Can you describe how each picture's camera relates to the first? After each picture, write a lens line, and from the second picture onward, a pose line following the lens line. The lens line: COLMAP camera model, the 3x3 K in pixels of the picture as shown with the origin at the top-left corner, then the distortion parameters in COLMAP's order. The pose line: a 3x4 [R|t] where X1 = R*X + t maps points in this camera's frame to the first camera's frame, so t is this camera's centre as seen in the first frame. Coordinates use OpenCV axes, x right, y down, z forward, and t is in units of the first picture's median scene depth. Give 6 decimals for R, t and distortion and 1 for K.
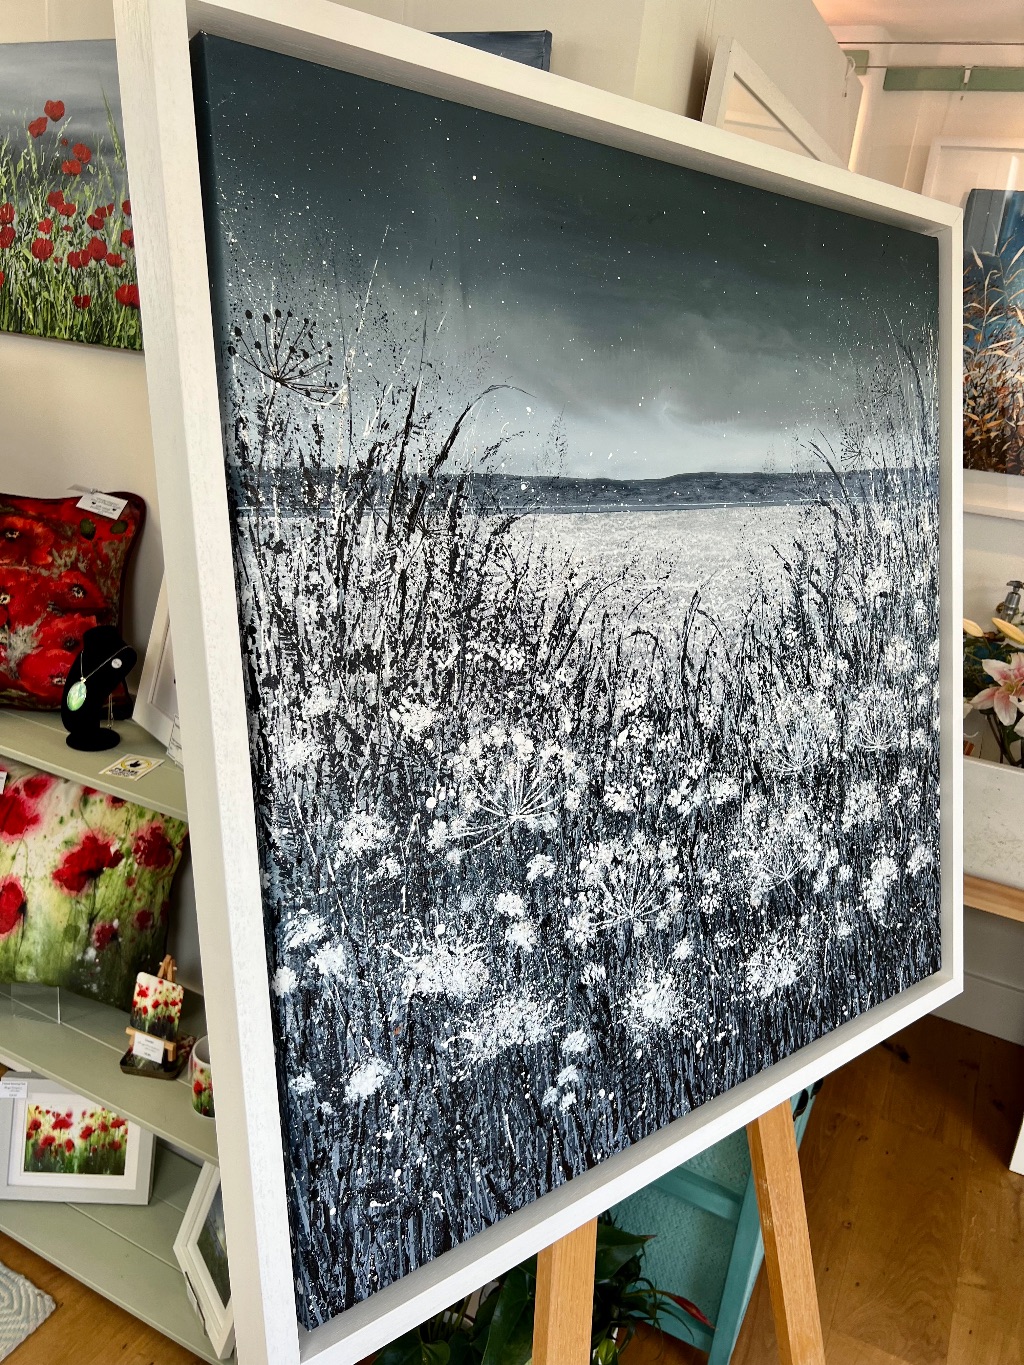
lens RADIAL K [[1003.8, 0, 512.0], [0, 1003.8, 682.5], [0, 0, 1]] dist [0.061434, -0.092529]
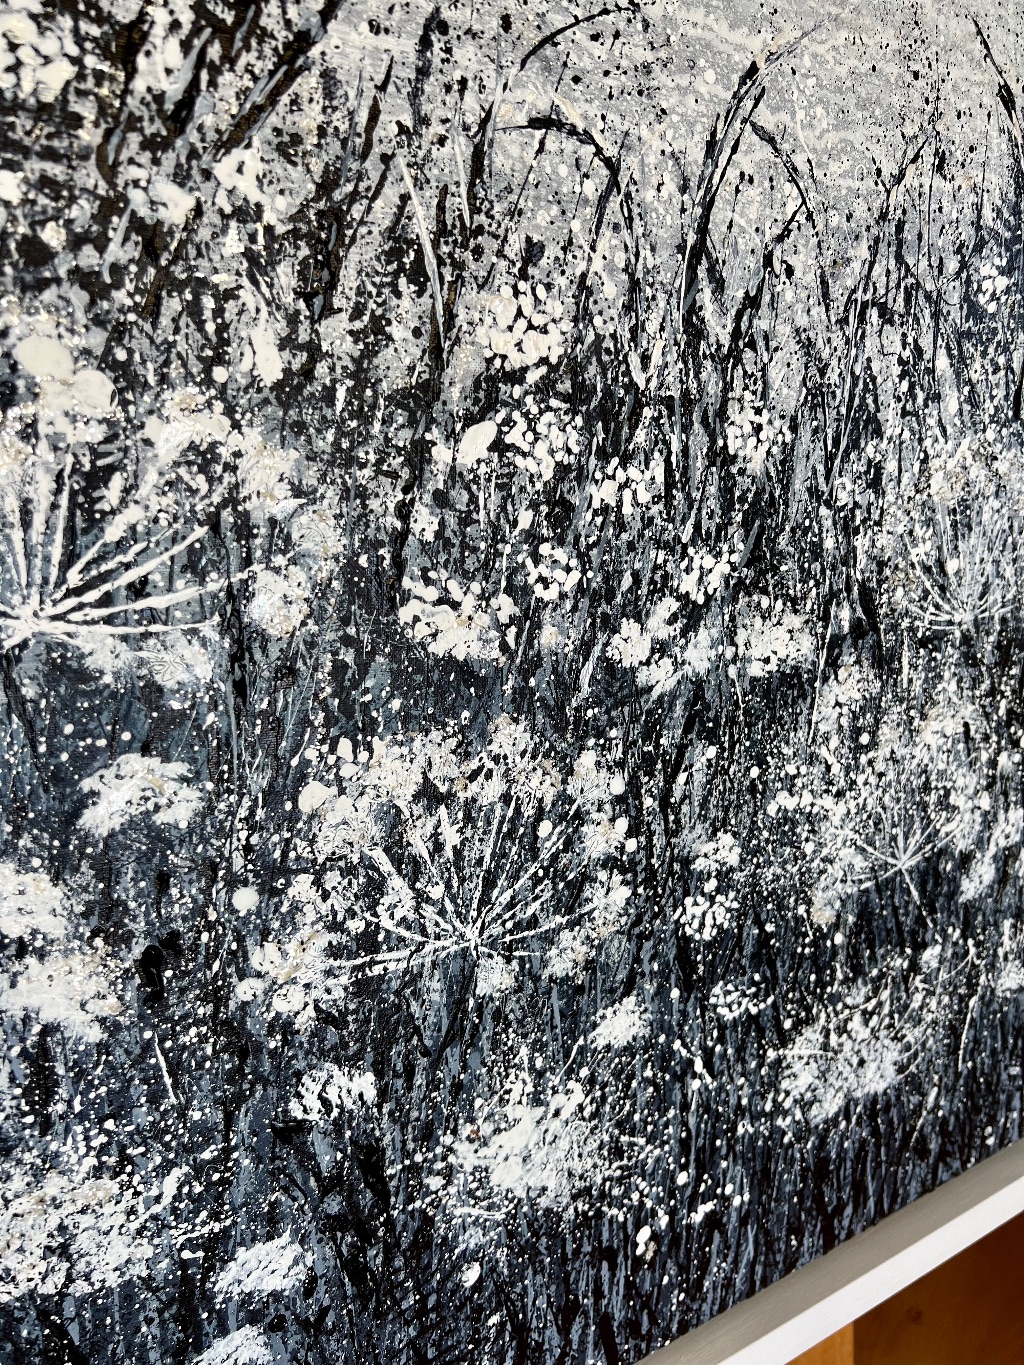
lens RADIAL K [[1003.8, 0, 512.0], [0, 1003.8, 682.5], [0, 0, 1]] dist [0.061434, -0.092529]
pose [[0.646425, -0.036077, 0.762124, -0.150950], [-0.237509, 0.939736, 0.245937, 0.046183], [-0.725069, -0.339991, 0.598900, 0.792154]]
